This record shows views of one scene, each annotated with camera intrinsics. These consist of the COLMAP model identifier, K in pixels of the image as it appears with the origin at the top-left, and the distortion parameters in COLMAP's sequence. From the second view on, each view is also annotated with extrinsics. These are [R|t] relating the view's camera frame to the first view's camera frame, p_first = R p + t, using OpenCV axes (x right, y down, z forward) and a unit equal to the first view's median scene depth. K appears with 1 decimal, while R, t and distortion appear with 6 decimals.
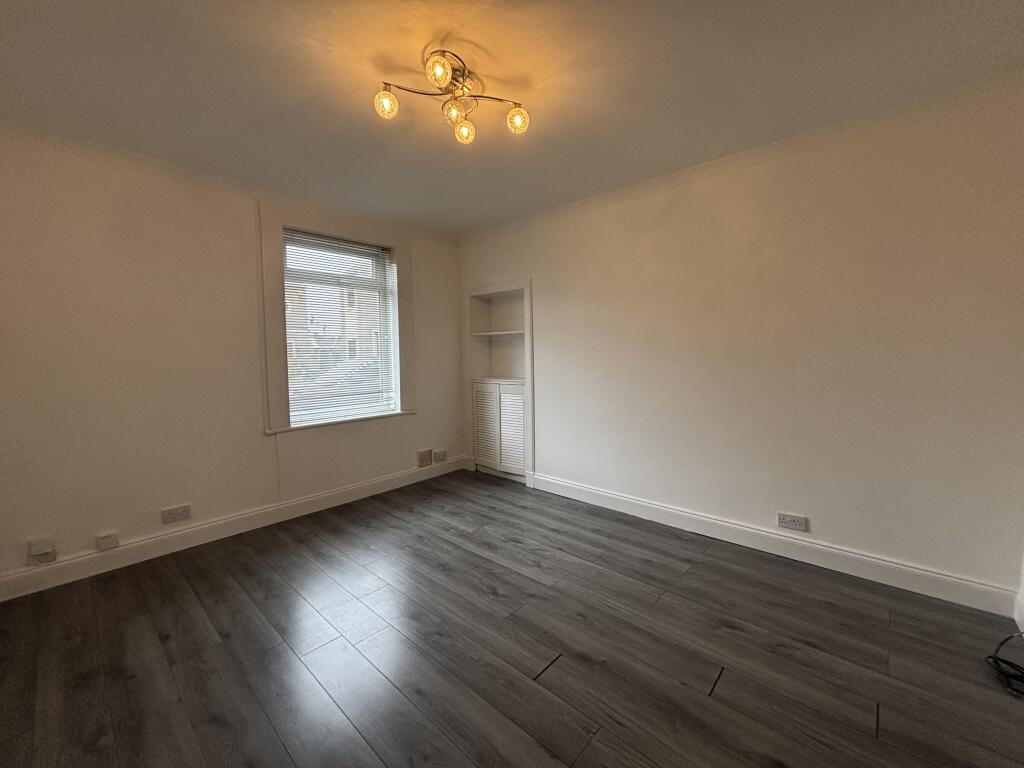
lens RADIAL K [[412.7, 0, 513.4], [0, 412.7, 398.0], [0, 0, 1]] dist [0.000479, 0.000189]
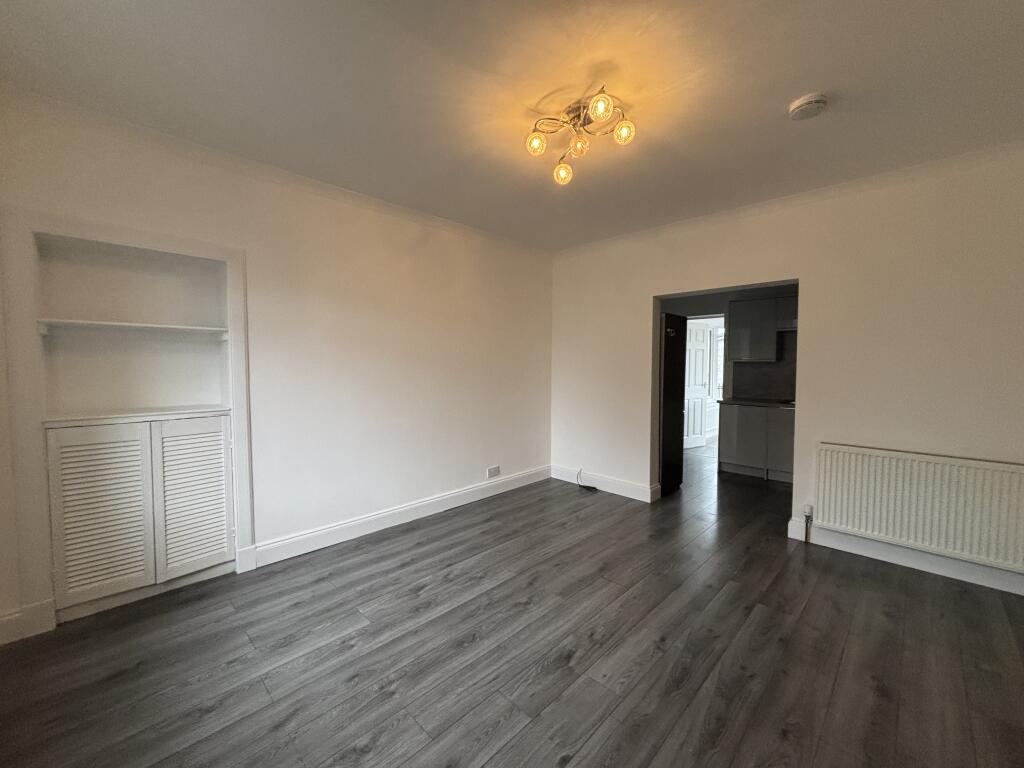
lens RADIAL K [[412.7, 0, 513.8], [0, 412.7, 382.5], [0, 0, 1]] dist [0.000479, 0.000189]
pose [[0.045114, -0.033727, 0.998412, -0.783042], [0.109464, 0.993579, 0.028617, -0.068837], [-0.992966, 0.107999, 0.048516, 0.702931]]
